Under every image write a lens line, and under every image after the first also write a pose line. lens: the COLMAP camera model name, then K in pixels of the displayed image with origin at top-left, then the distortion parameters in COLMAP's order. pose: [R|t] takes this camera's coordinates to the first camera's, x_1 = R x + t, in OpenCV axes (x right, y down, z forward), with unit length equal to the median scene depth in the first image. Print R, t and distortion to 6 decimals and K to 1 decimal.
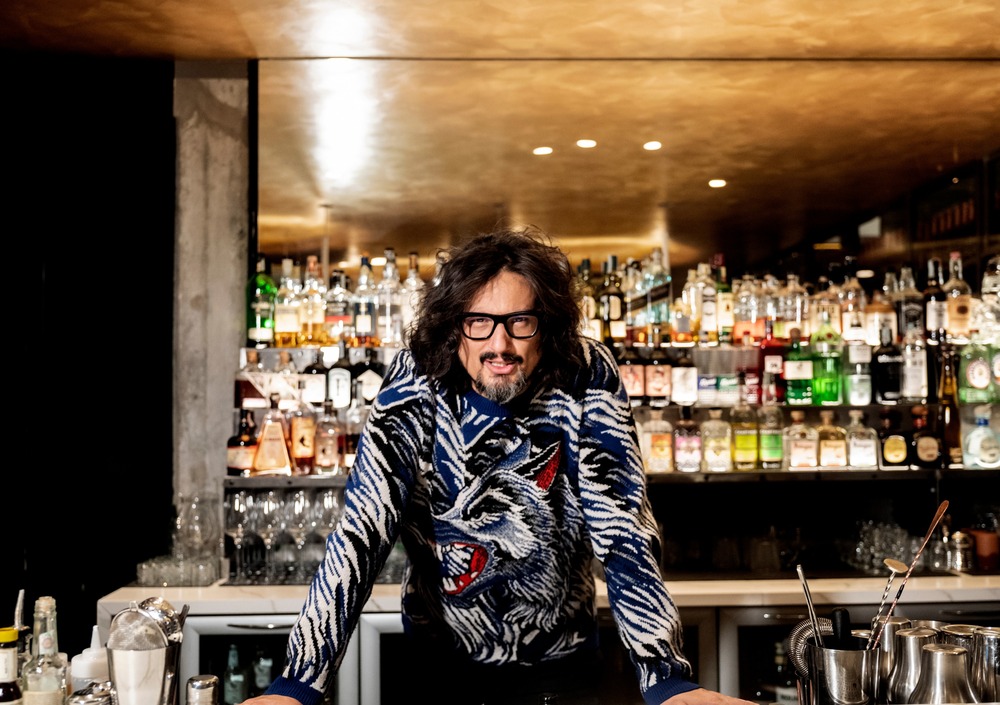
lens RADIAL K [[1207.4, 0, 500.0], [0, 1207.4, 352.5], [0, 0, 1]] dist [0.002266, -0.002254]
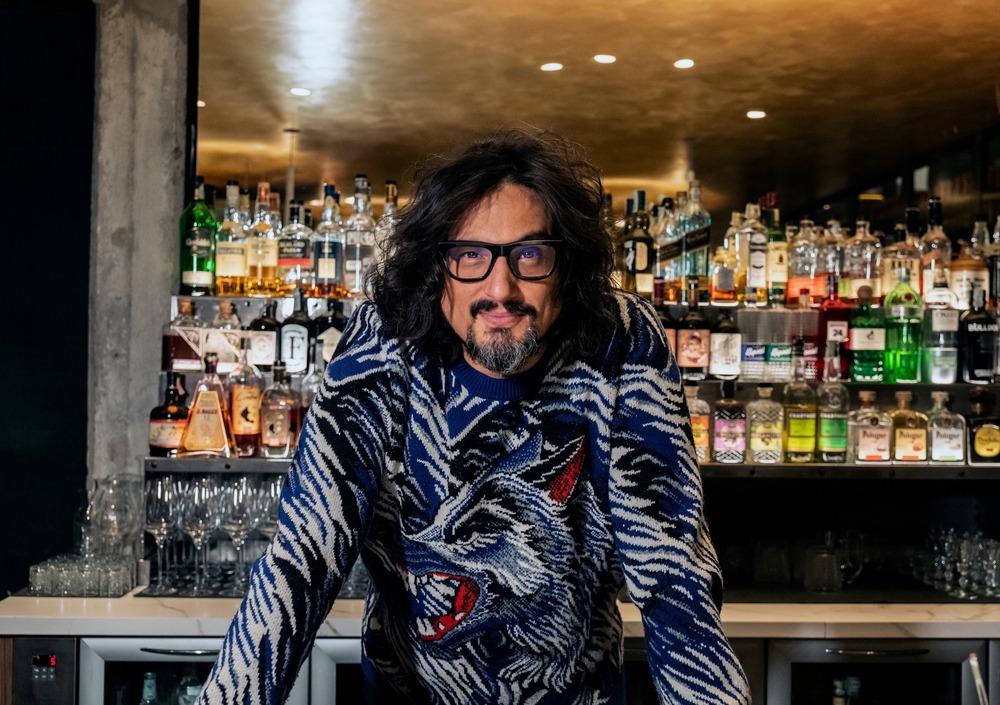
lens RADIAL K [[1168.9, 0, 535.5], [0, 1168.9, 371.8], [0, 0, 1]] dist [0.026492, 0.029830]
pose [[0.998896, 0.021317, 0.041864, -0.008216], [-0.023552, 0.998282, 0.053649, -0.000554], [-0.040648, -0.054576, 0.997682, 0.299600]]
